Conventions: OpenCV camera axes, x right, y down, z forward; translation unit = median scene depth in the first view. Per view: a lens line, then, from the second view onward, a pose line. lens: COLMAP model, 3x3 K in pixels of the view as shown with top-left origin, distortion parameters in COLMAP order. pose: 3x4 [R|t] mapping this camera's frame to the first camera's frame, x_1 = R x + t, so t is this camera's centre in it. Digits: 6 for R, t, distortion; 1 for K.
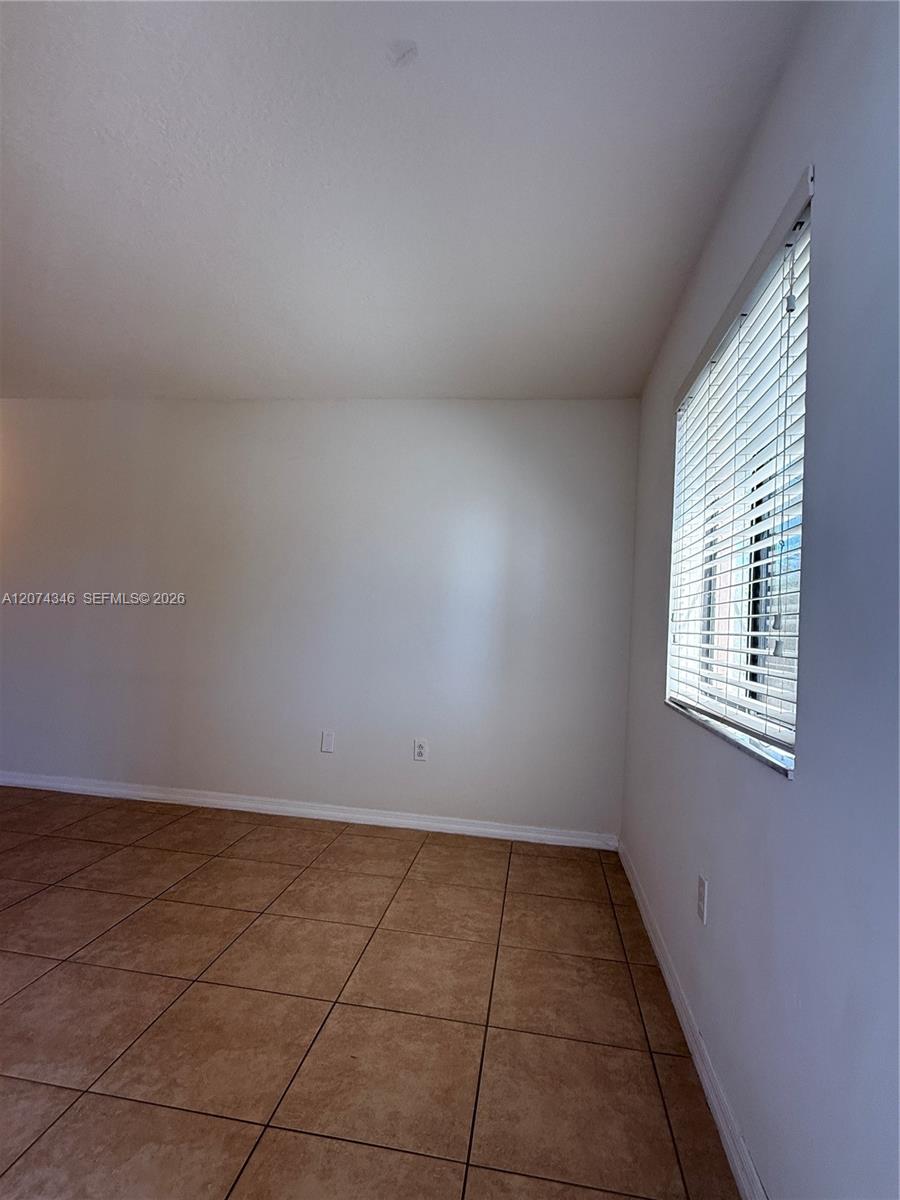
lens RADIAL K [[601.3, 0, 450.0], [0, 601.3, 600.0], [0, 0, 1]] dist [-0.001298, -0.000489]
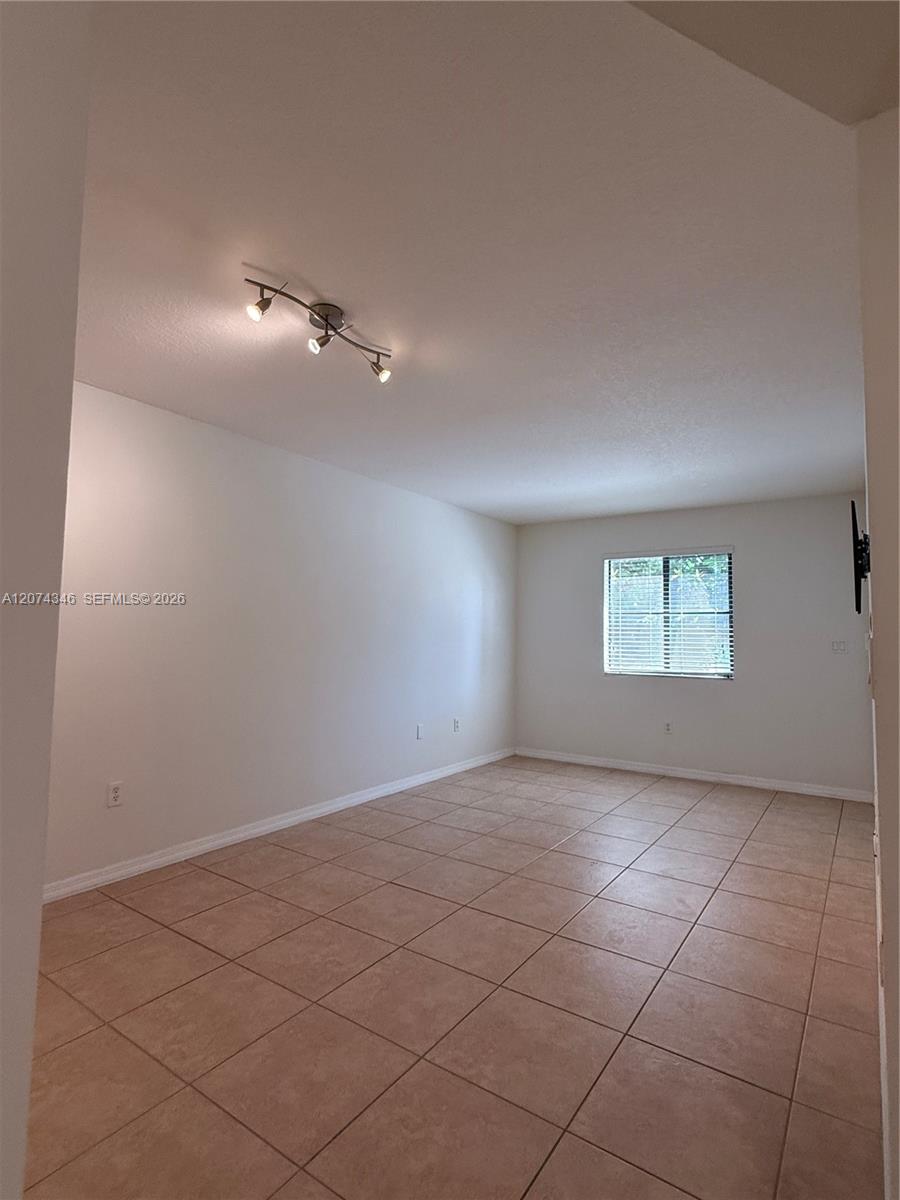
lens RADIAL K [[601.3, 0, 450.0], [0, 601.3, 600.0], [0, 0, 1]] dist [-0.001298, -0.000489]
pose [[0.441965, 0.004902, 0.897019, -2.169378], [-0.030095, 0.999503, 0.009366, -0.148924], [-0.896527, -0.031135, 0.441893, 0.427306]]
